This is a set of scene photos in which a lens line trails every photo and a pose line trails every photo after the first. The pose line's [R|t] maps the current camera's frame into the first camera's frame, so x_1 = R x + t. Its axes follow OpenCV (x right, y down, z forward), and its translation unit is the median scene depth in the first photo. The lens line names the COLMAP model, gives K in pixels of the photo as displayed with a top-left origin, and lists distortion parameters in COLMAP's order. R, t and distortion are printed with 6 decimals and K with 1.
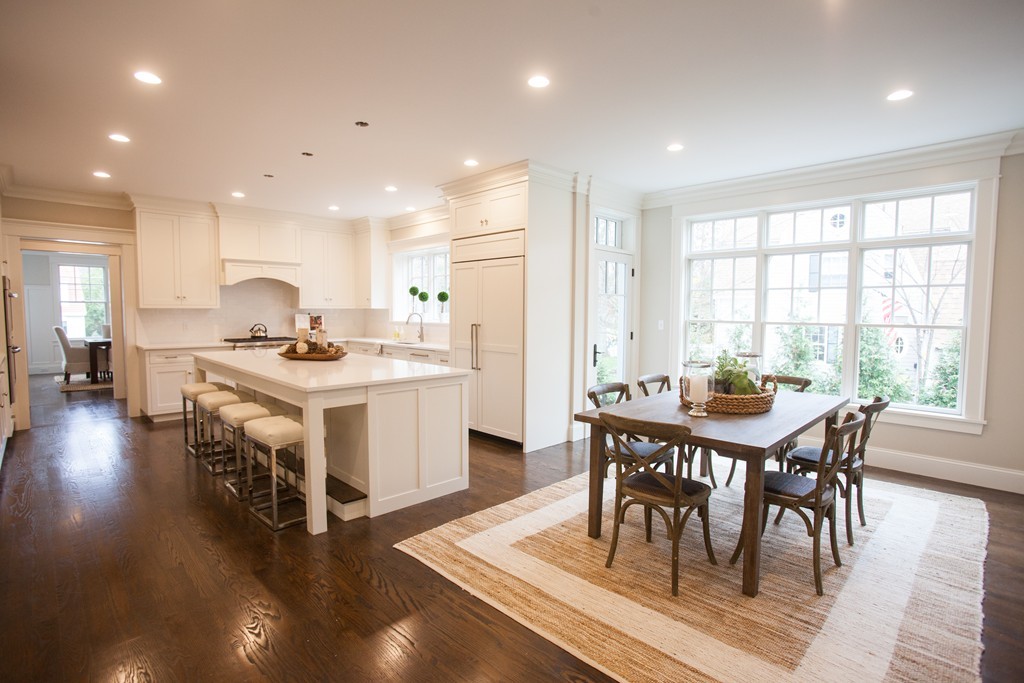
lens RADIAL K [[484.3, 0, 512.0], [0, 484.3, 341.5], [0, 0, 1]] dist [-0.060408, 0.025274]
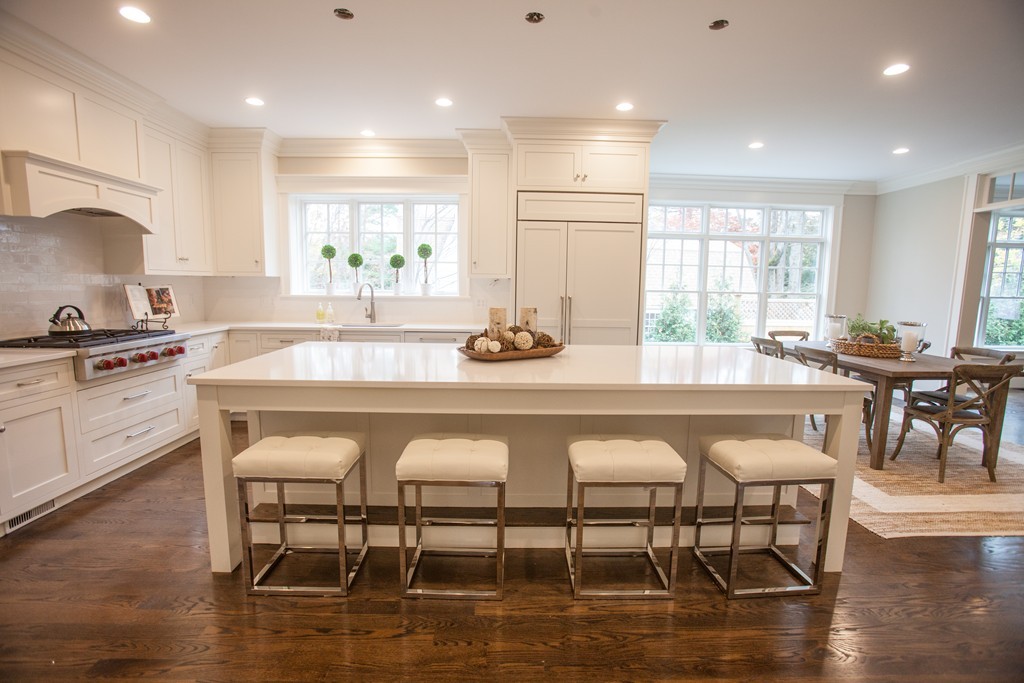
lens RADIAL K [[459.3, 0, 512.0], [0, 459.3, 341.5], [0, 0, 1]] dist [-0.054979, 0.019814]
pose [[0.698570, -0.086607, 0.710281, -0.663489], [0.037380, 0.995710, 0.084646, -0.027248], [-0.714565, -0.032581, 0.698810, 0.458639]]
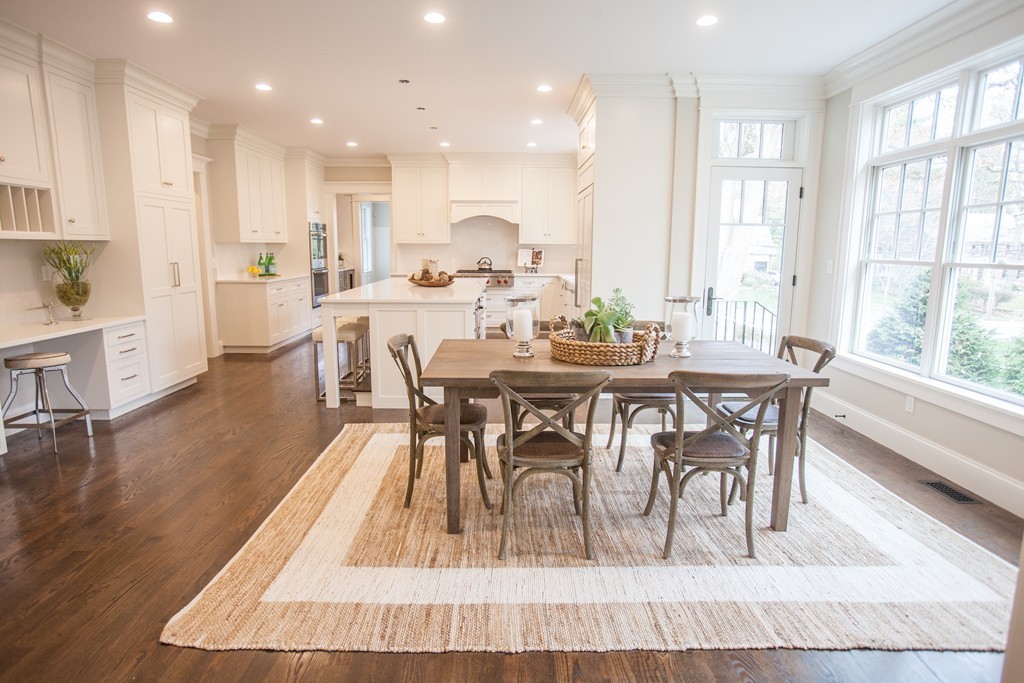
lens RADIAL K [[562.5, 0, 531.1], [0, 562.5, 334.4], [0, 0, 1]] dist [-0.019410, 0.001746]
pose [[0.736468, 0.105101, -0.668258, 0.559033], [-0.046532, 0.993388, 0.104955, -0.001141], [0.674871, -0.046200, 0.736488, 0.109686]]
